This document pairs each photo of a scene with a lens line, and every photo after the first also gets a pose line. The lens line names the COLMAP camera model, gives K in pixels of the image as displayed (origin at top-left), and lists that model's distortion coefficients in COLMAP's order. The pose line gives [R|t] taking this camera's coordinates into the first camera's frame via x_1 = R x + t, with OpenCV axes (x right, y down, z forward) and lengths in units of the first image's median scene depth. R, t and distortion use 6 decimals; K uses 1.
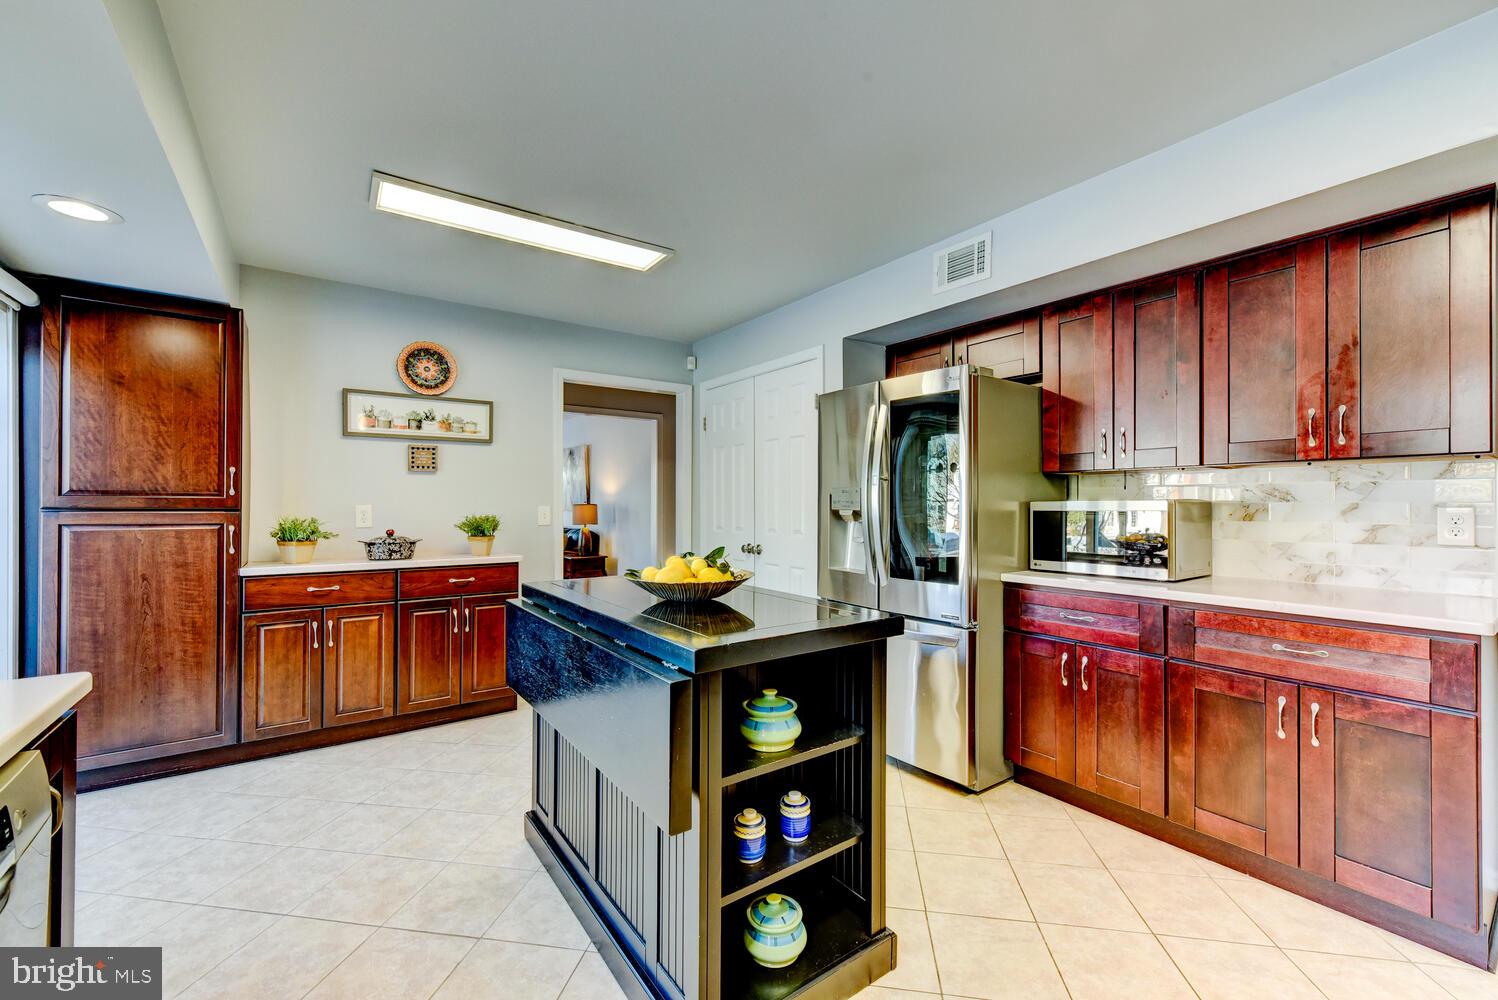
lens RADIAL K [[609.6, 0, 752.4], [0, 609.6, 499.1], [0, 0, 1]] dist [-0.002764, -0.001943]
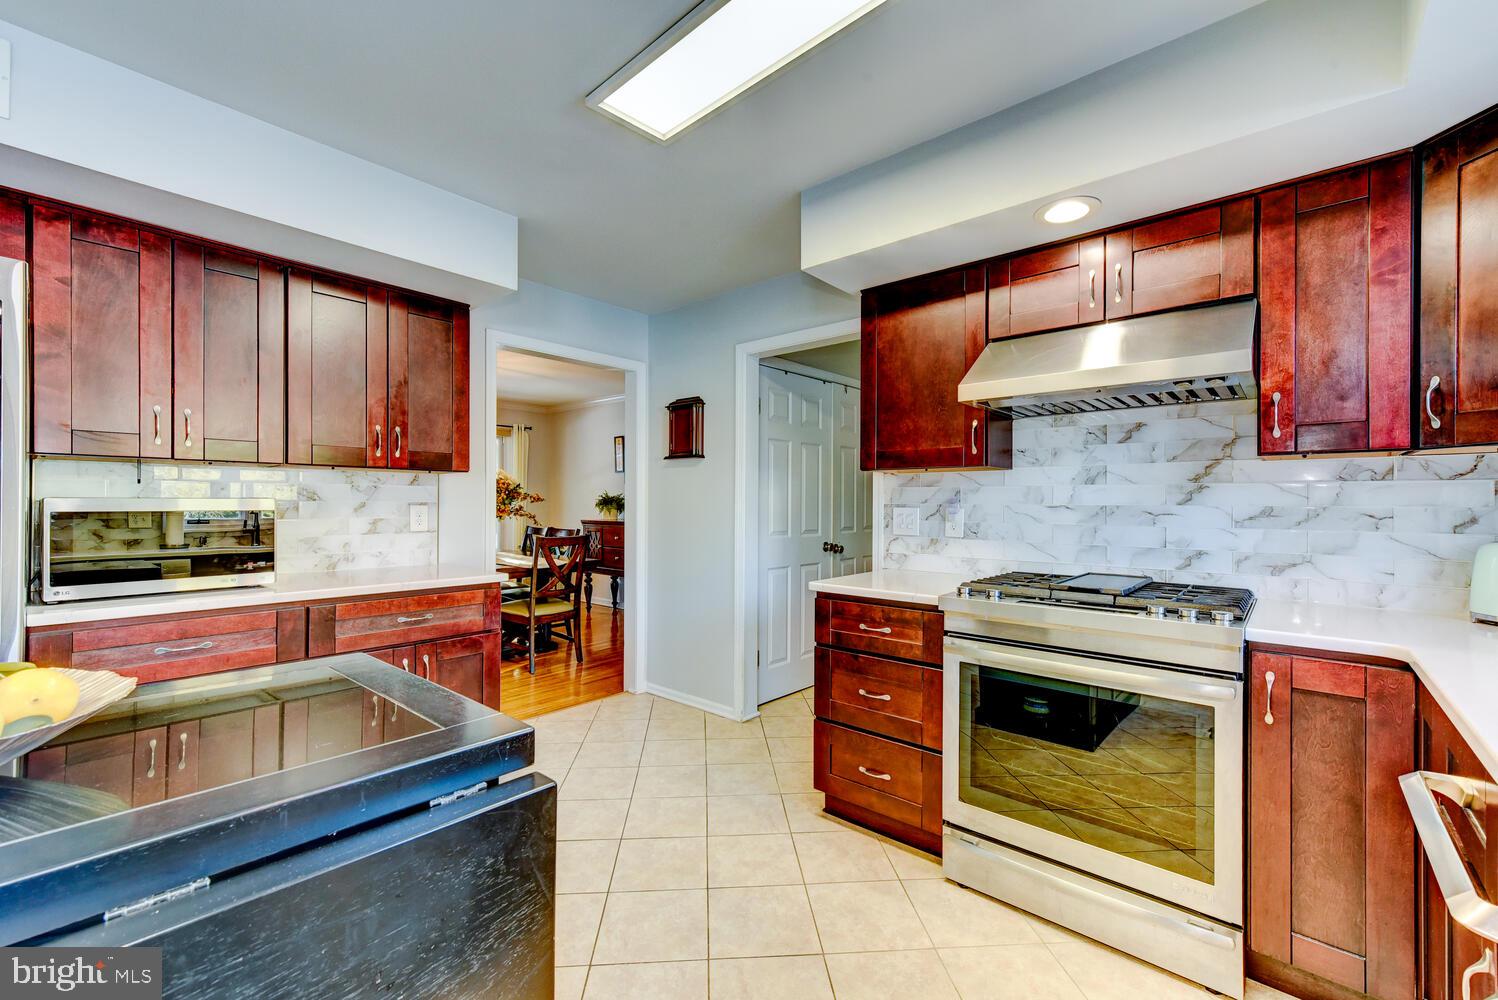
lens RADIAL K [[609.6, 0, 741.6], [0, 609.6, 507.0], [0, 0, 1]] dist [-0.002764, -0.001943]
pose [[-0.225240, -0.007424, 0.974275, -0.285552], [-0.015686, 0.999869, 0.003993, -0.000501], [-0.974177, -0.014383, -0.225327, 0.358307]]
